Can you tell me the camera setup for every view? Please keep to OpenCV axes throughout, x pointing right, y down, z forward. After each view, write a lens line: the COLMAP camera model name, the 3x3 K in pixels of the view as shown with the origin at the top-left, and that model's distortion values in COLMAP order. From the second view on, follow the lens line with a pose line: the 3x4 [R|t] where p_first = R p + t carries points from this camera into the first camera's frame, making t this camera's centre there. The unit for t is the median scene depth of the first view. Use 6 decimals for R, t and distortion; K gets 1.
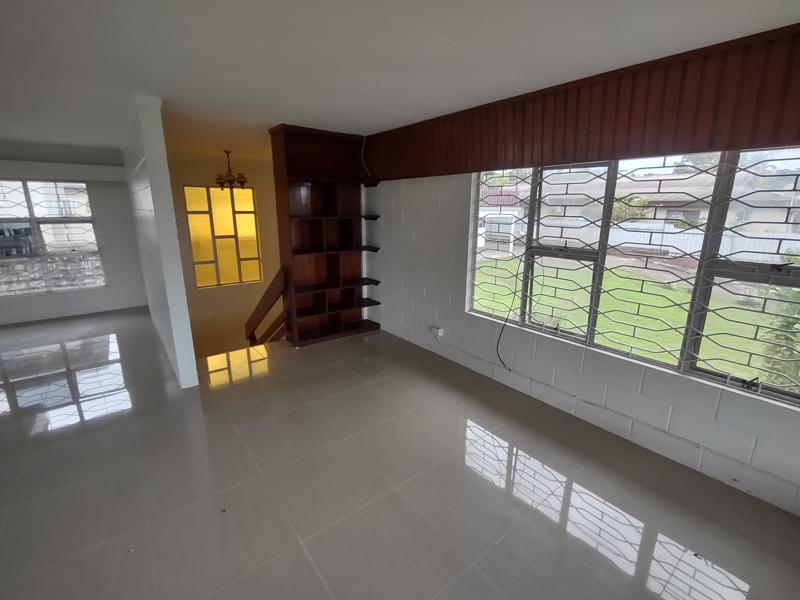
lens RADIAL K [[359.5, 0, 403.1], [0, 359.5, 297.7], [0, 0, 1]] dist [-0.019875, -0.000214]
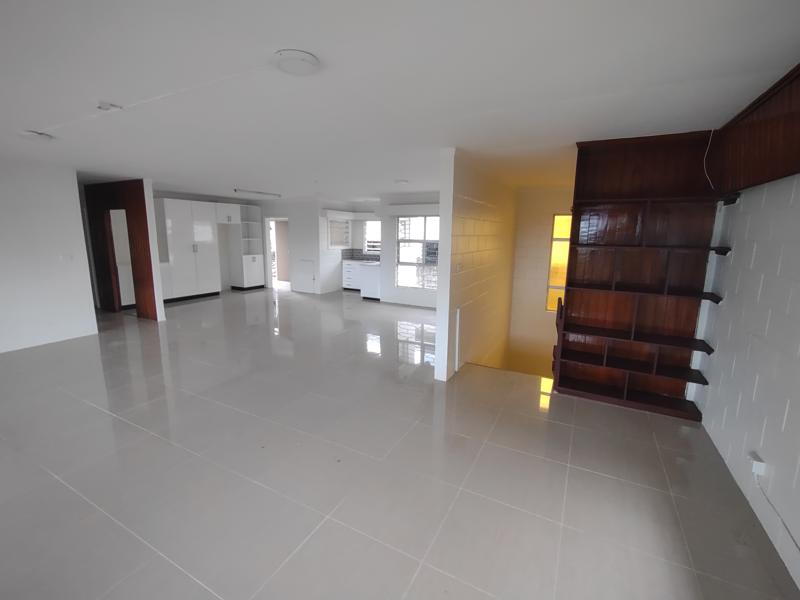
lens RADIAL K [[359.5, 0, 401.3], [0, 359.5, 298.6], [0, 0, 1]] dist [-0.019875, -0.000214]
pose [[0.387676, 0.160861, -0.907652, 0.268512], [-0.229335, 0.970527, 0.074050, -0.051760], [0.892812, 0.179449, 0.413140, 0.225129]]
